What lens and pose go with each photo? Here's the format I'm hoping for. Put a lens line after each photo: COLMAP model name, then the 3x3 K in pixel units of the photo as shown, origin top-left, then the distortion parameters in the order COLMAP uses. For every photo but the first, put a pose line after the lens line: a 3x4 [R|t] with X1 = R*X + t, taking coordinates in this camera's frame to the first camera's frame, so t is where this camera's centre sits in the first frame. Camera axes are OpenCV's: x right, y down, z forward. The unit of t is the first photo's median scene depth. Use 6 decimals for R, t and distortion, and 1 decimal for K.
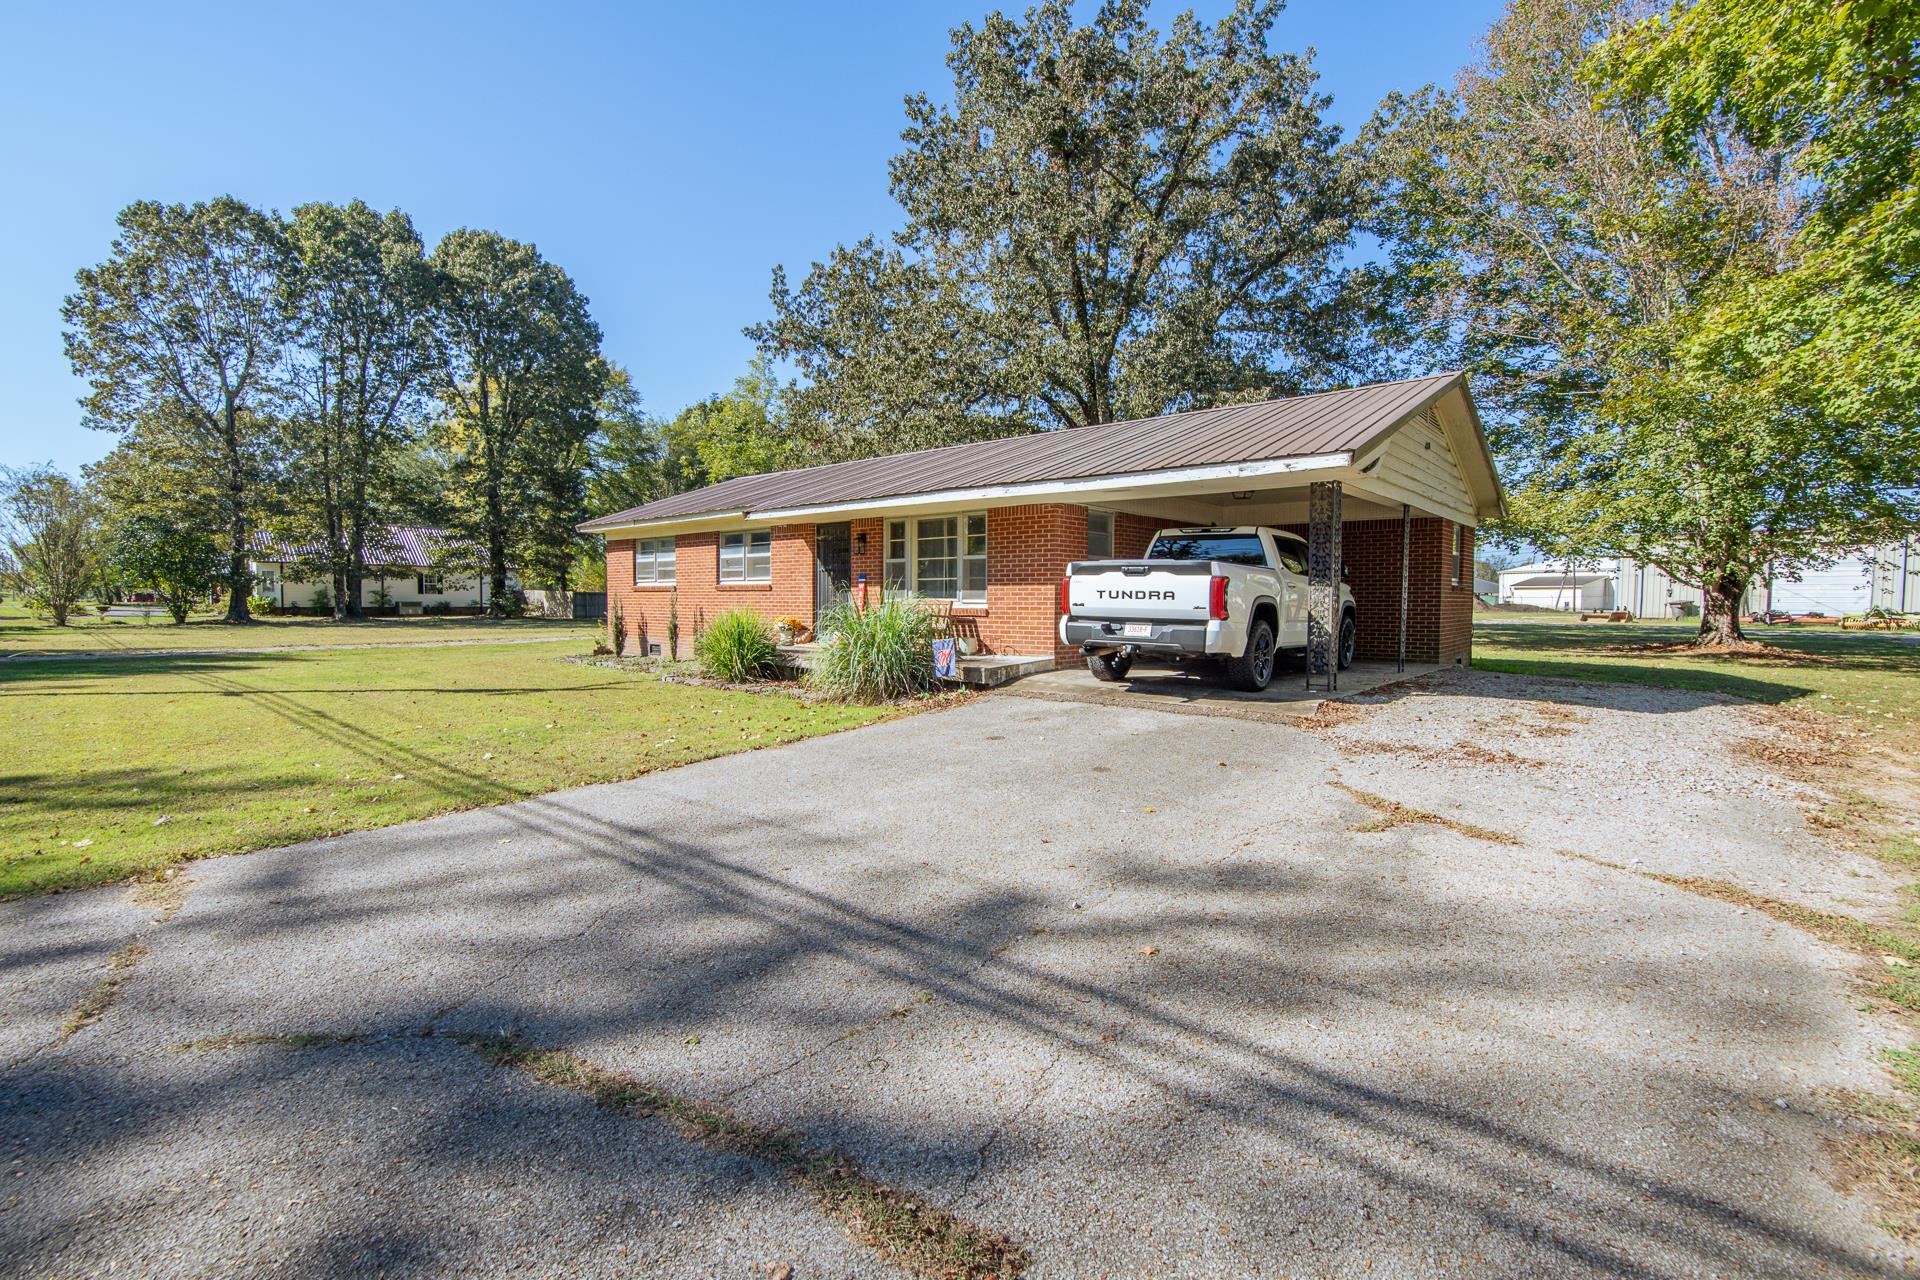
lens RADIAL K [[858.4, 0, 951.1], [0, 858.4, 643.8], [0, 0, 1]] dist [-0.000358, 0.000010]
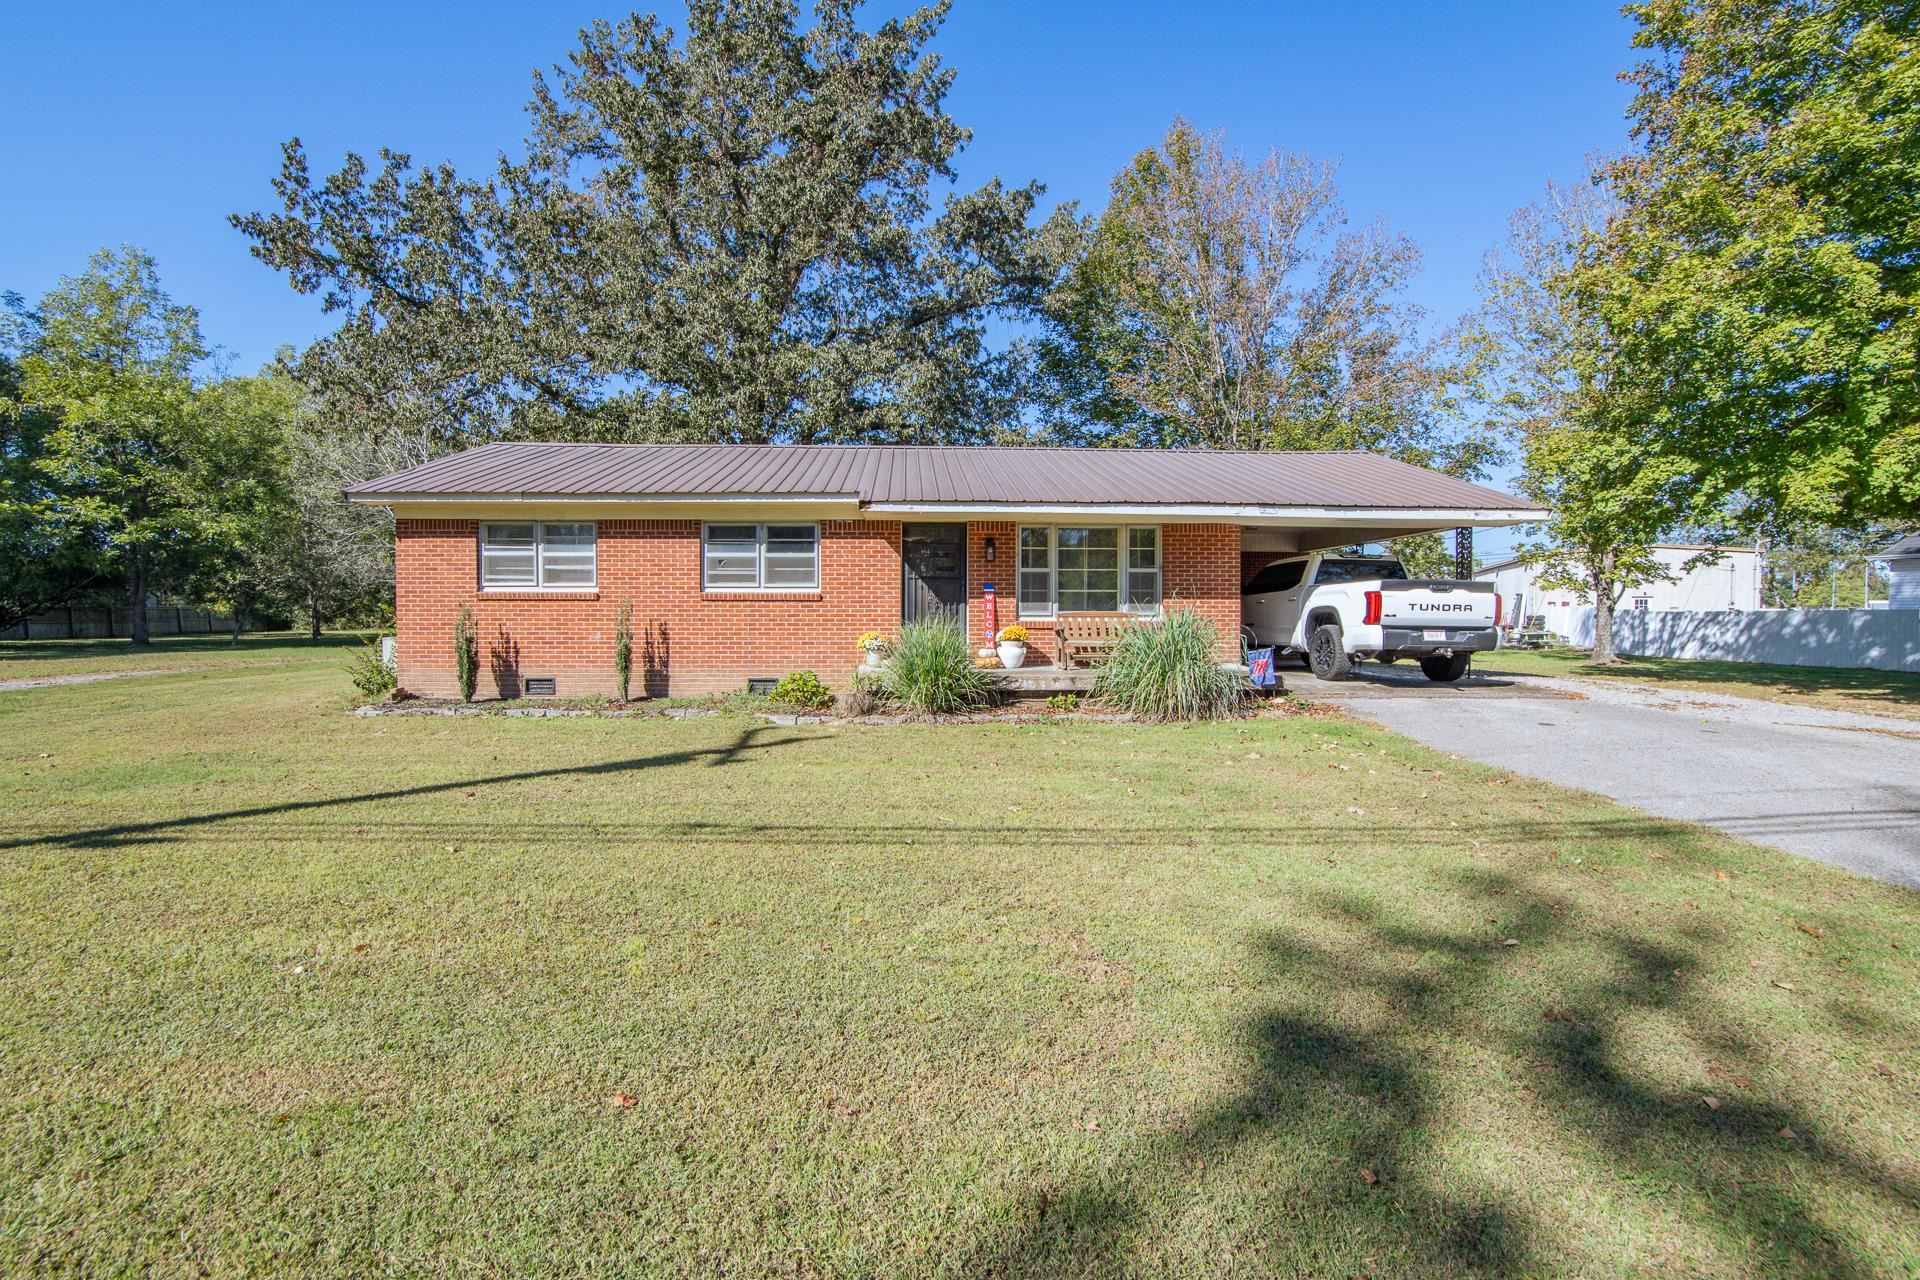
lens RADIAL K [[838.4, 0, 960.0], [0, 838.4, 640.0], [0, 0, 1]] dist [-0.025048, 0.000261]
pose [[0.726090, -0.022607, 0.687228, -0.736327], [0.037095, 0.999292, -0.006320, -0.018428], [-0.686599, 0.030082, 0.726414, 0.396287]]
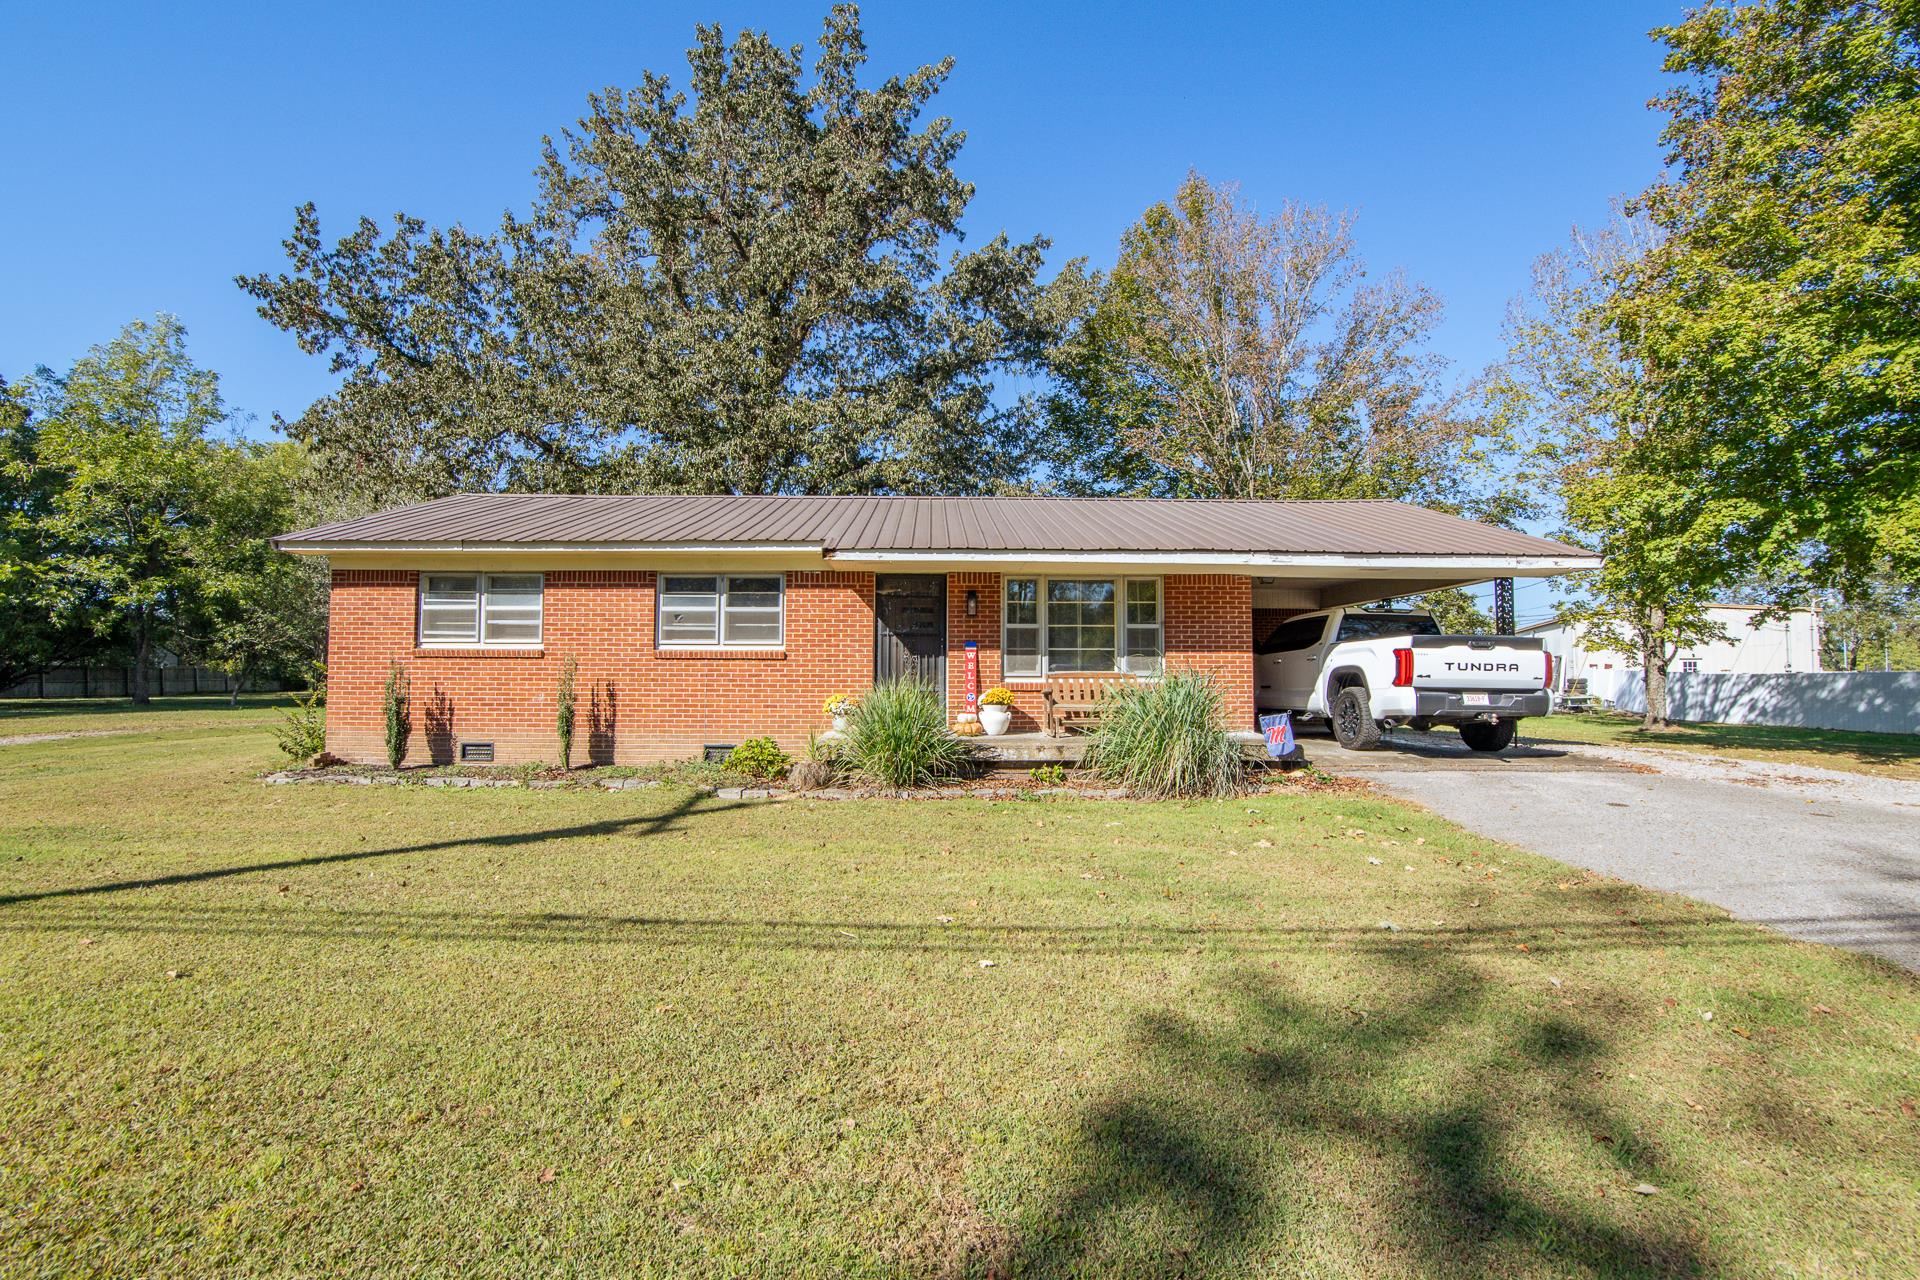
lens RADIAL K [[838.7, 0, 959.7], [0, 838.7, 645.3], [0, 0, 1]] dist [-0.024036, 0.000506]
pose [[0.745673, 0.025767, 0.665814, -0.644642], [0.033837, 0.996498, -0.076460, -0.017122], [-0.665452, 0.079543, 0.742190, 0.430646]]
